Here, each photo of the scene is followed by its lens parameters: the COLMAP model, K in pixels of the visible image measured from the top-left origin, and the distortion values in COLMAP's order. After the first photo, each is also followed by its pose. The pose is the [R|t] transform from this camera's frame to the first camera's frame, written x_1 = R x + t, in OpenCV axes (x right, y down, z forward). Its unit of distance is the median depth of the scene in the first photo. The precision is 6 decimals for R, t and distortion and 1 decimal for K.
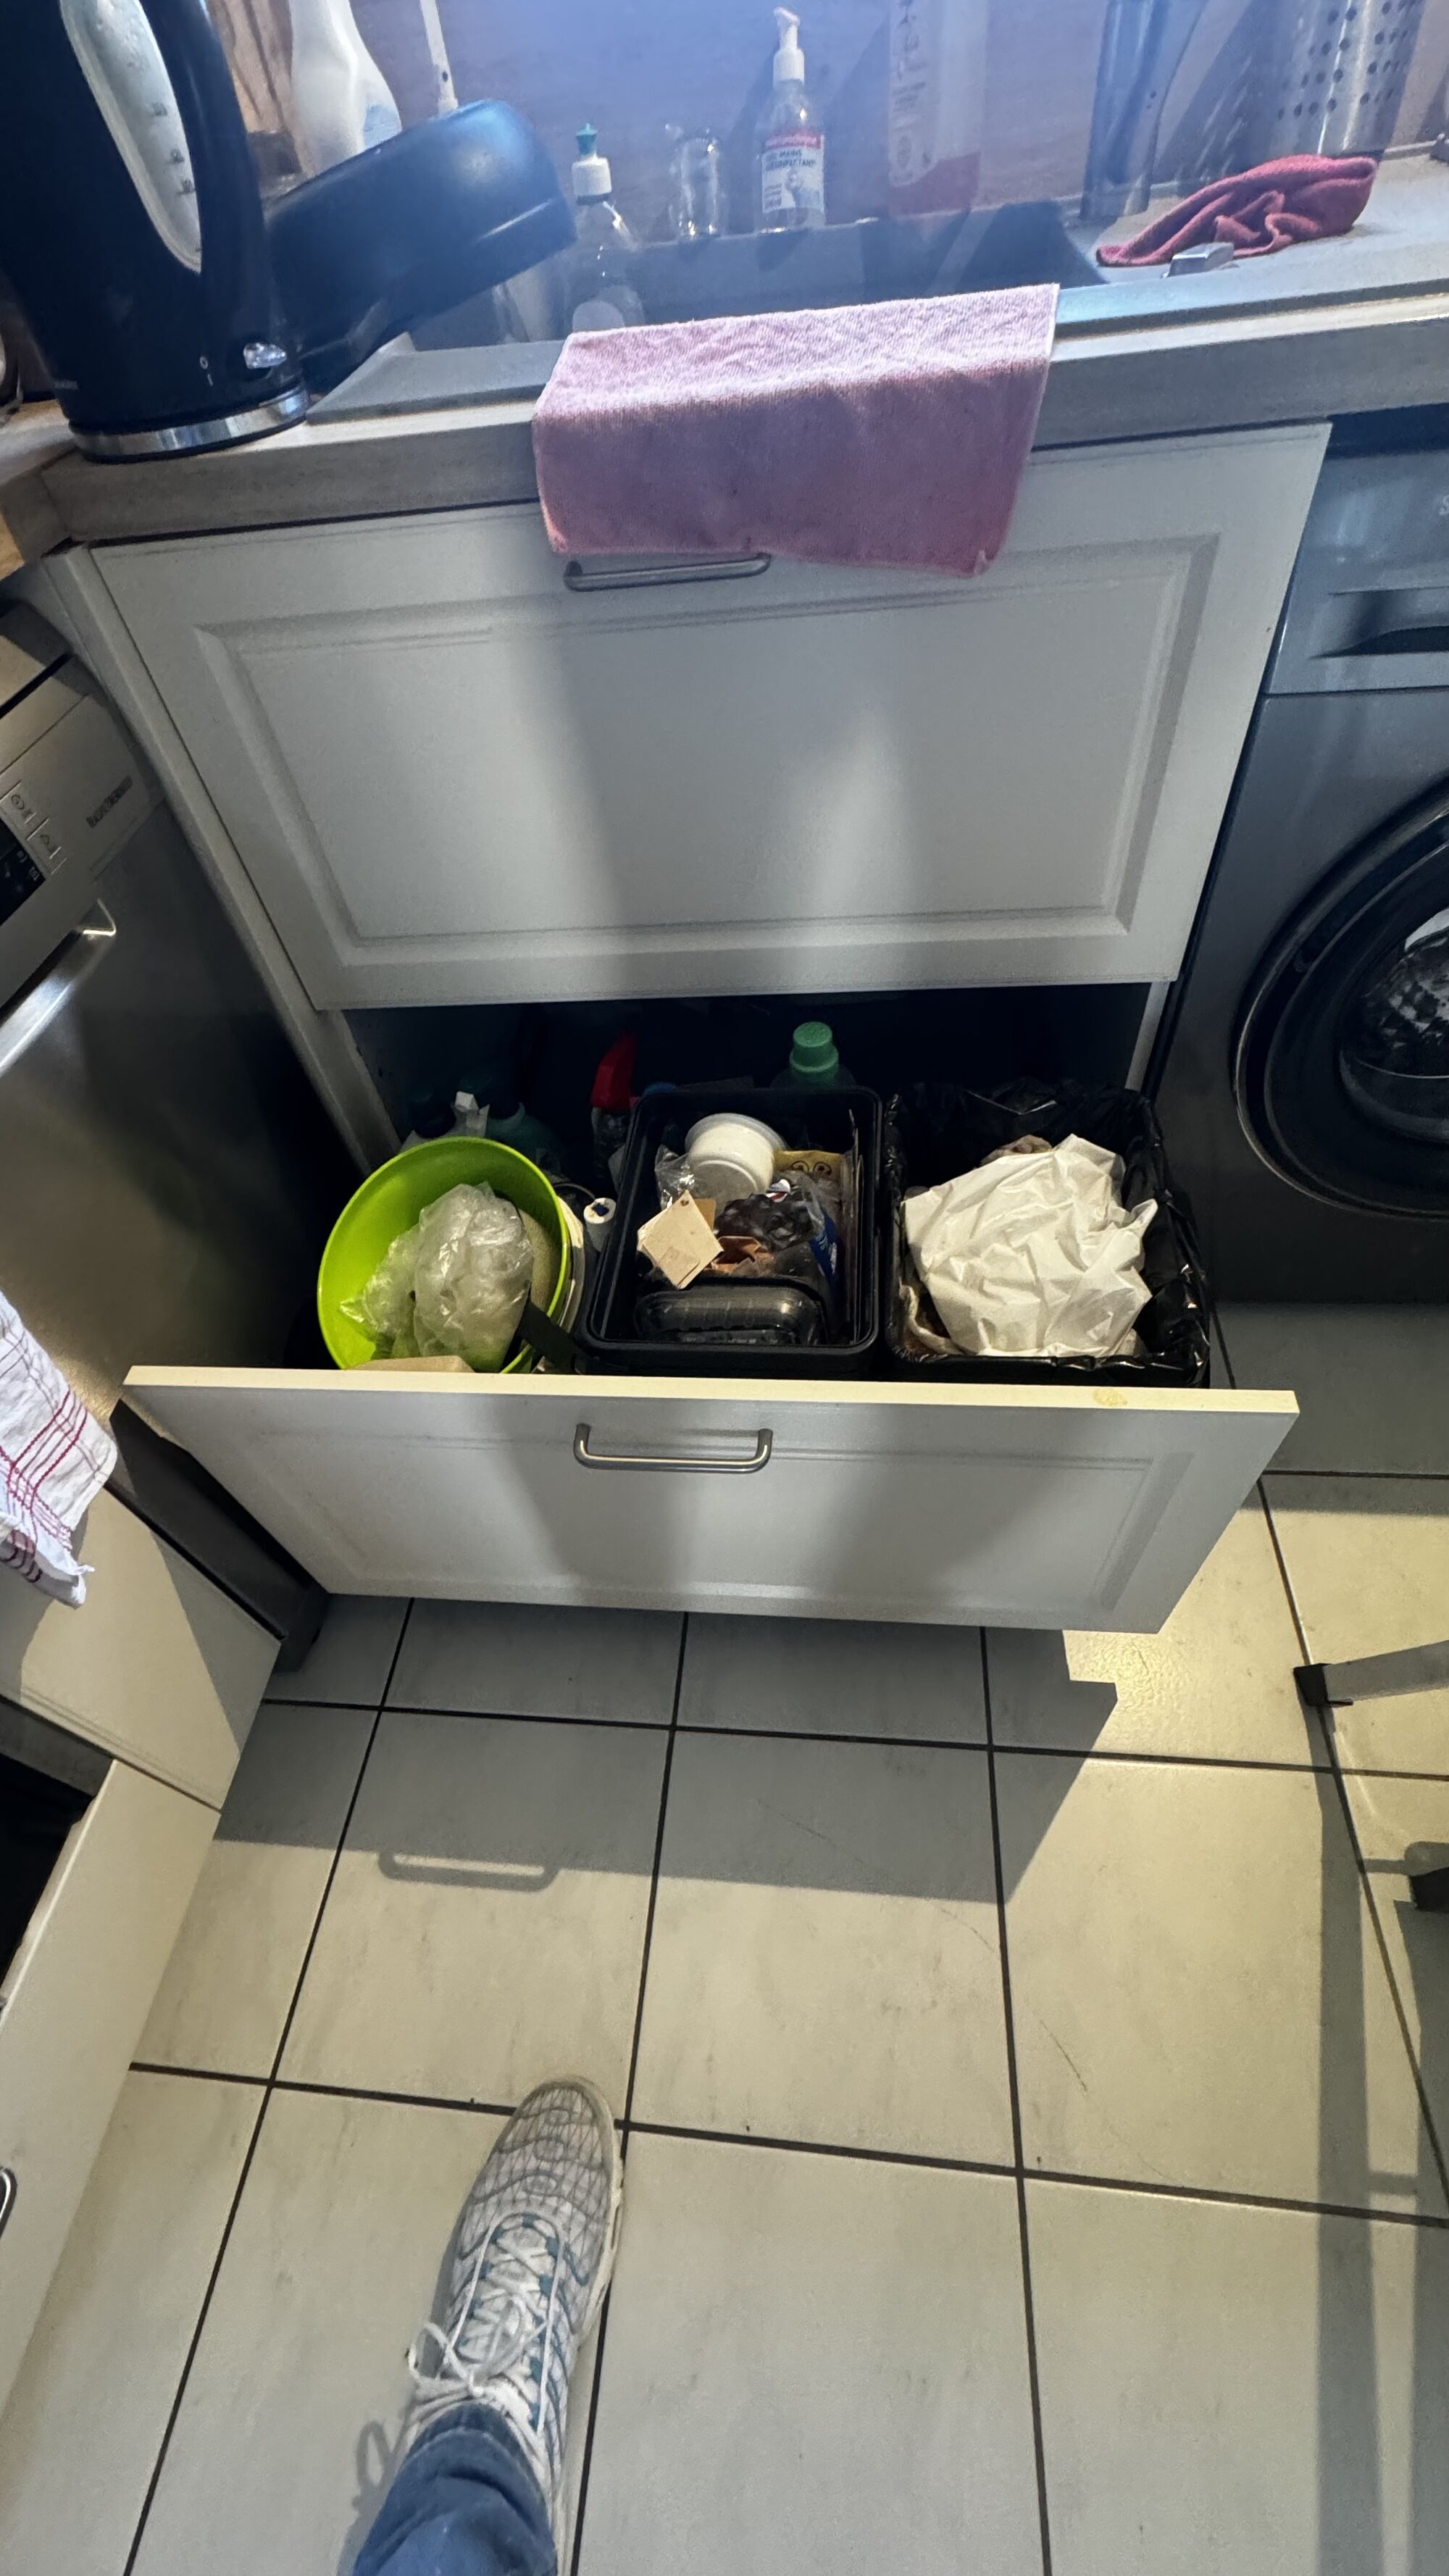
lens RADIAL K [[1024.8, 0, 721.3], [0, 1024.8, 1286.0], [0, 0, 1]] dist [-0.000770, -0.000688]
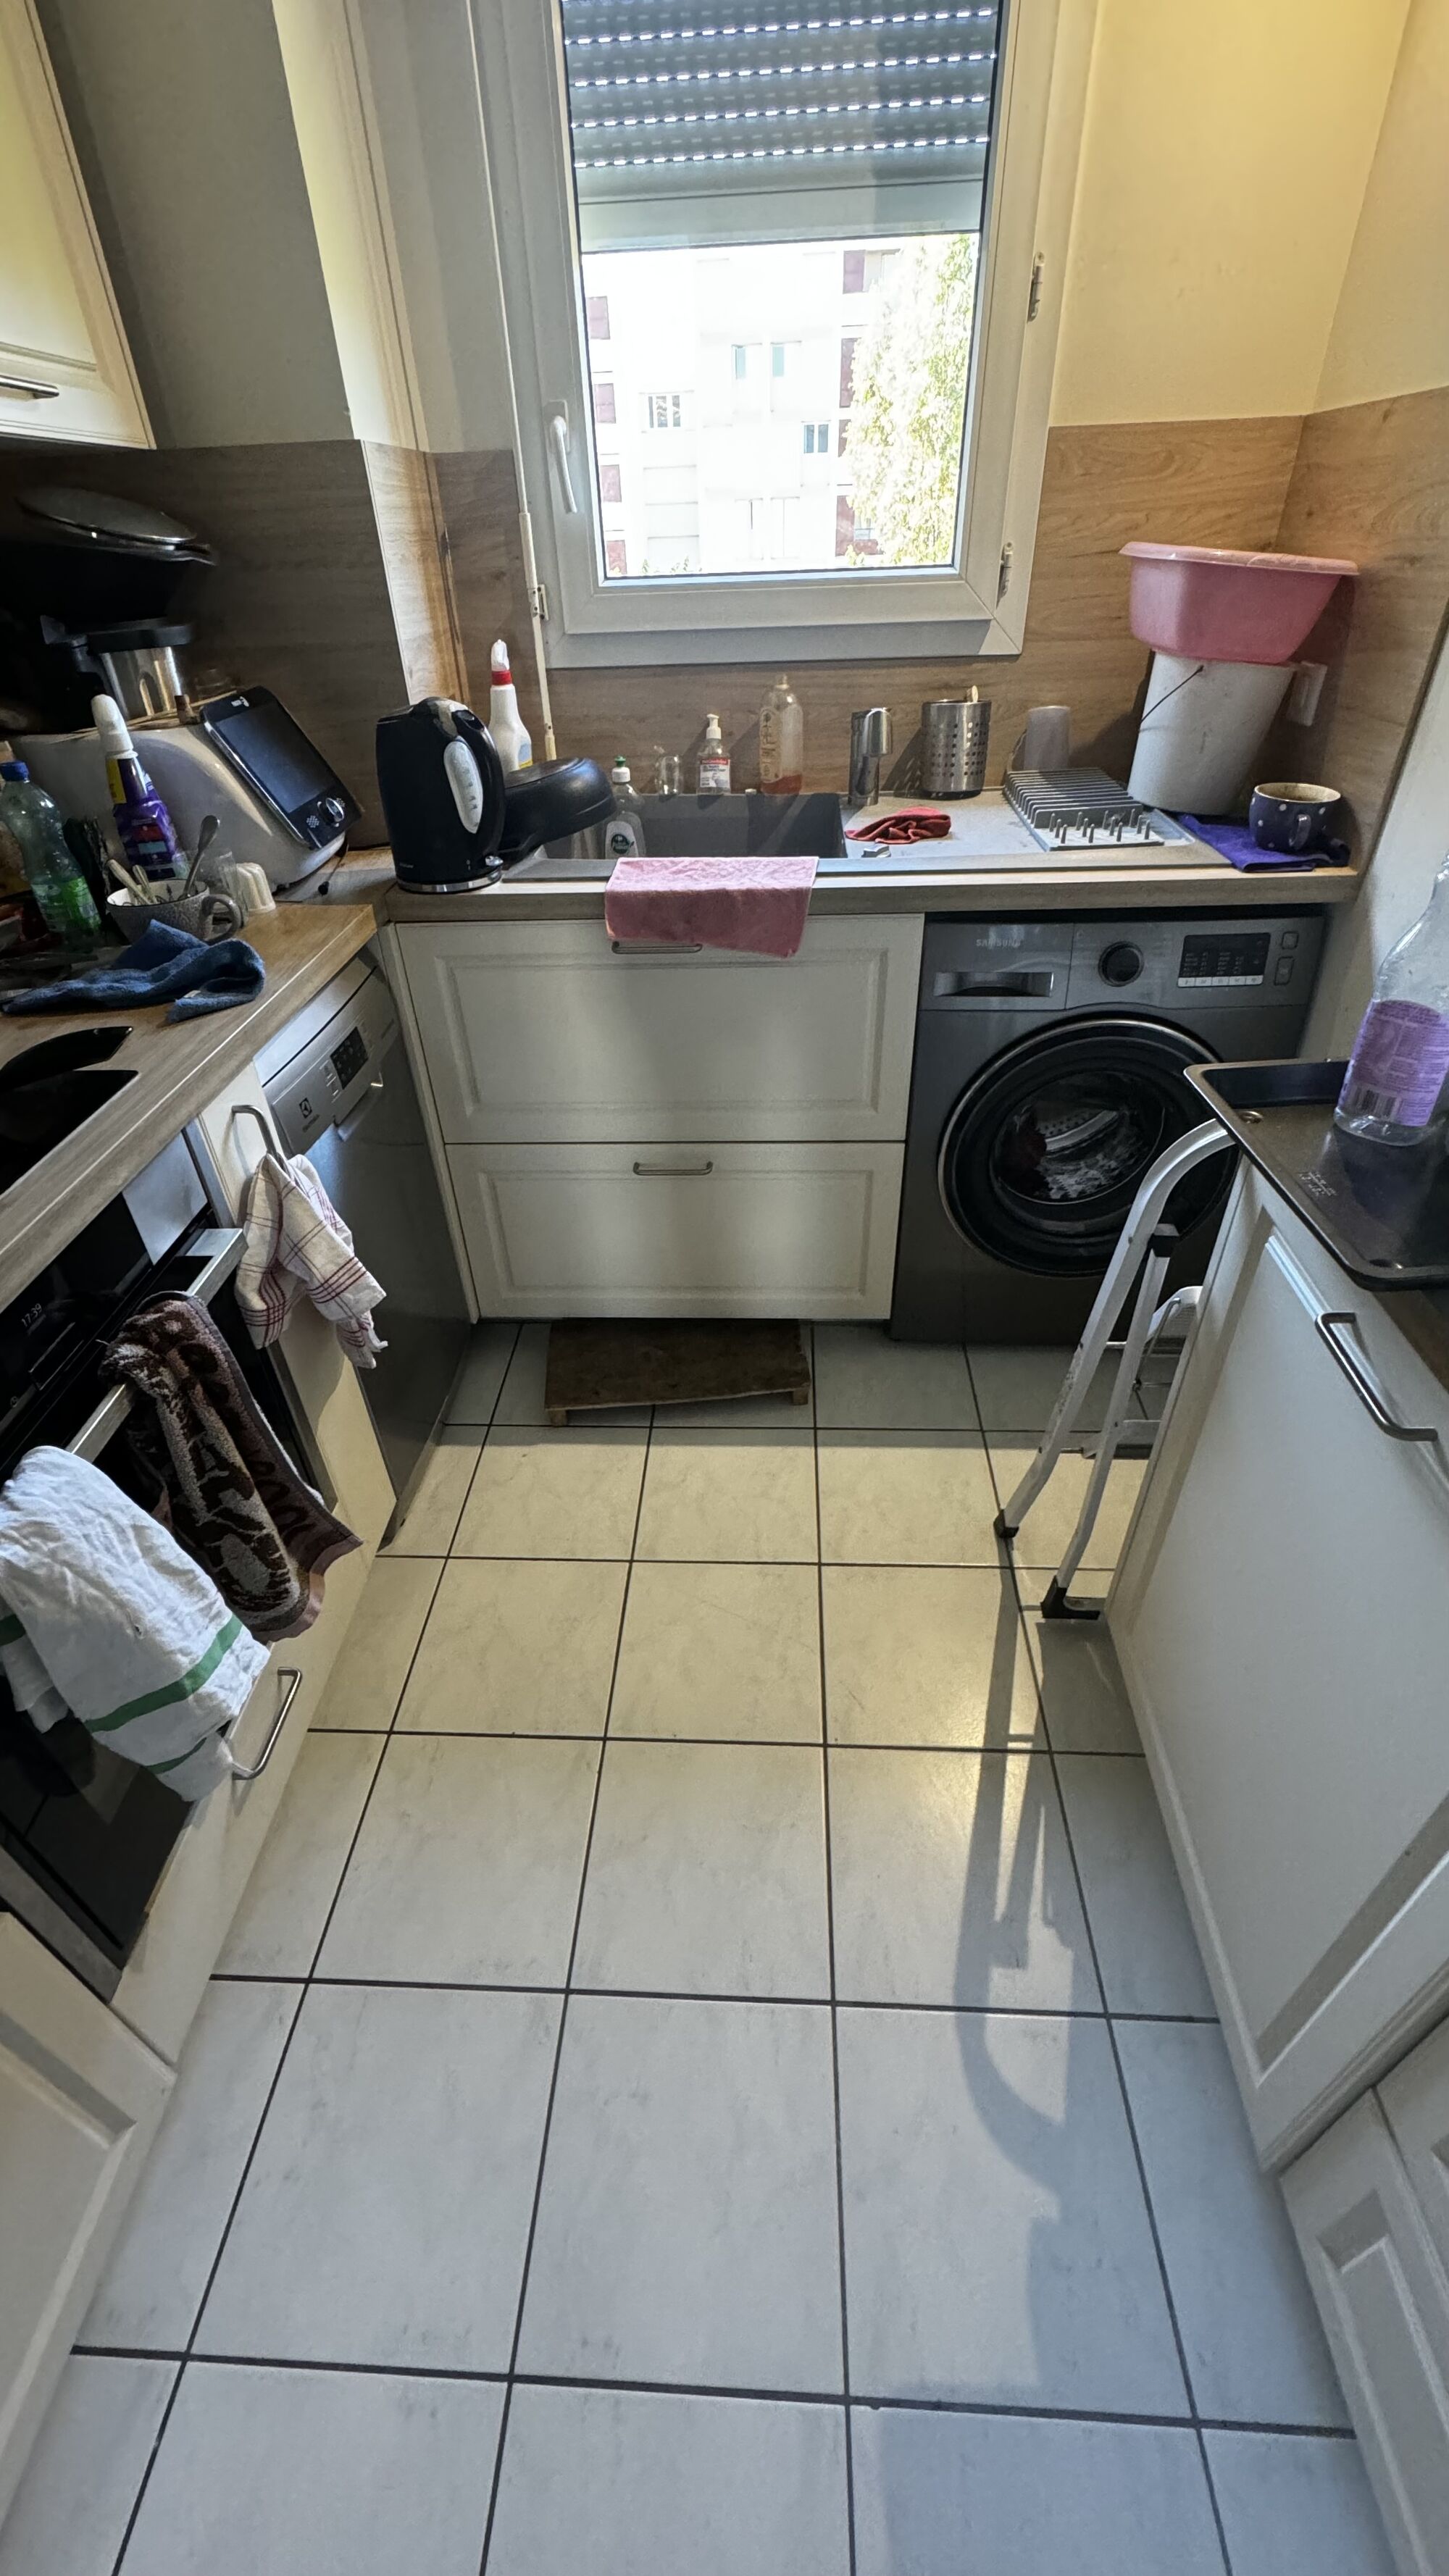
lens RADIAL K [[1024.8, 0, 726.5], [0, 1024.8, 1284.9], [0, 0, 1]] dist [-0.000770, -0.000688]
pose [[0.996268, 0.029441, 0.081141, -0.053272], [-0.009802, 0.972542, -0.232520, 0.495617], [-0.085759, 0.230857, 0.969201, -0.928012]]
